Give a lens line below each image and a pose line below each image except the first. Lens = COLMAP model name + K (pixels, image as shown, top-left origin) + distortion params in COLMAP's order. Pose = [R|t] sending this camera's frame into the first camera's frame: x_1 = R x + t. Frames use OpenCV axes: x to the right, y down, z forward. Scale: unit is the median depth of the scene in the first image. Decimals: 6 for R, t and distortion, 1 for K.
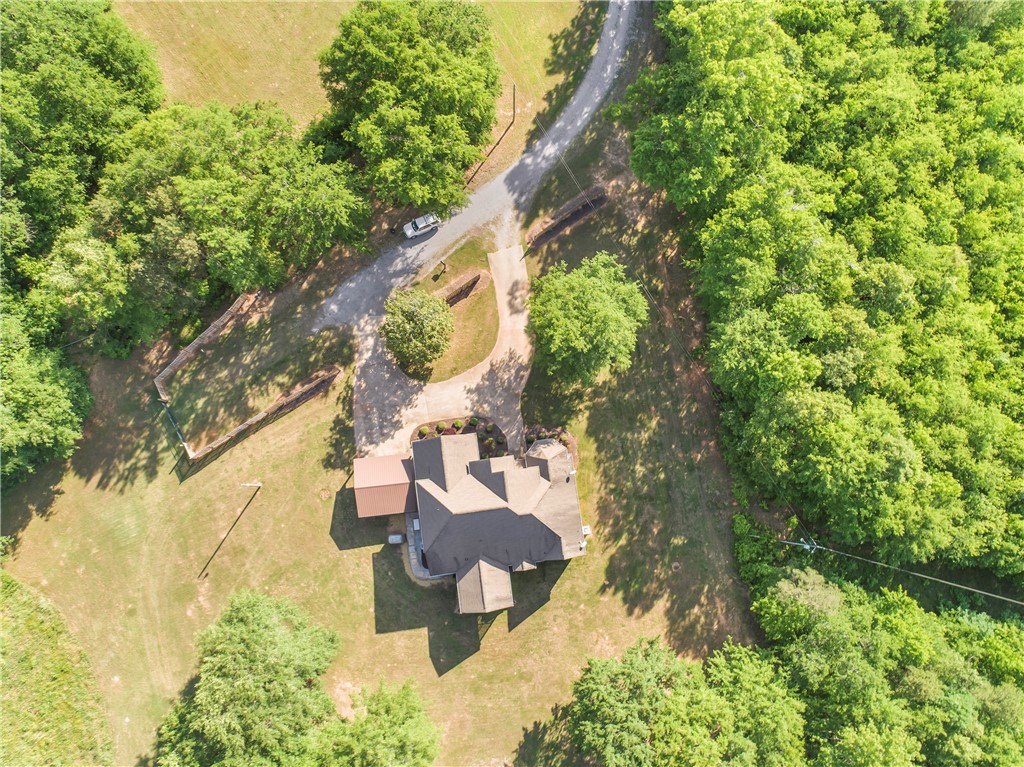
lens RADIAL K [[802.0, 0, 510.7], [0, 802.0, 365.3], [0, 0, 1]] dist [-0.013427, -0.003130]
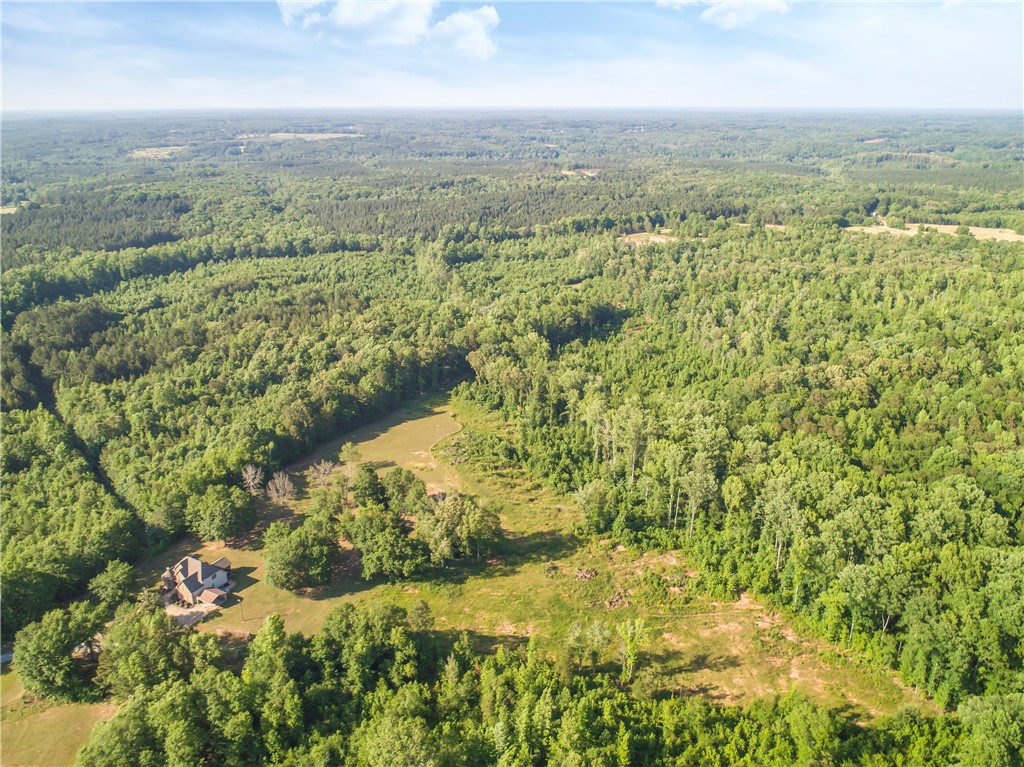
lens RADIAL K [[795.8, 0, 496.7], [0, 795.8, 346.7], [0, 0, 1]] dist [-0.016386, 0.003629]
pose [[-0.813768, -0.171218, 0.555397, -2.226611], [0.575866, -0.108495, 0.810313, -1.343468], [-0.078482, 0.979241, 0.186888, -0.397832]]
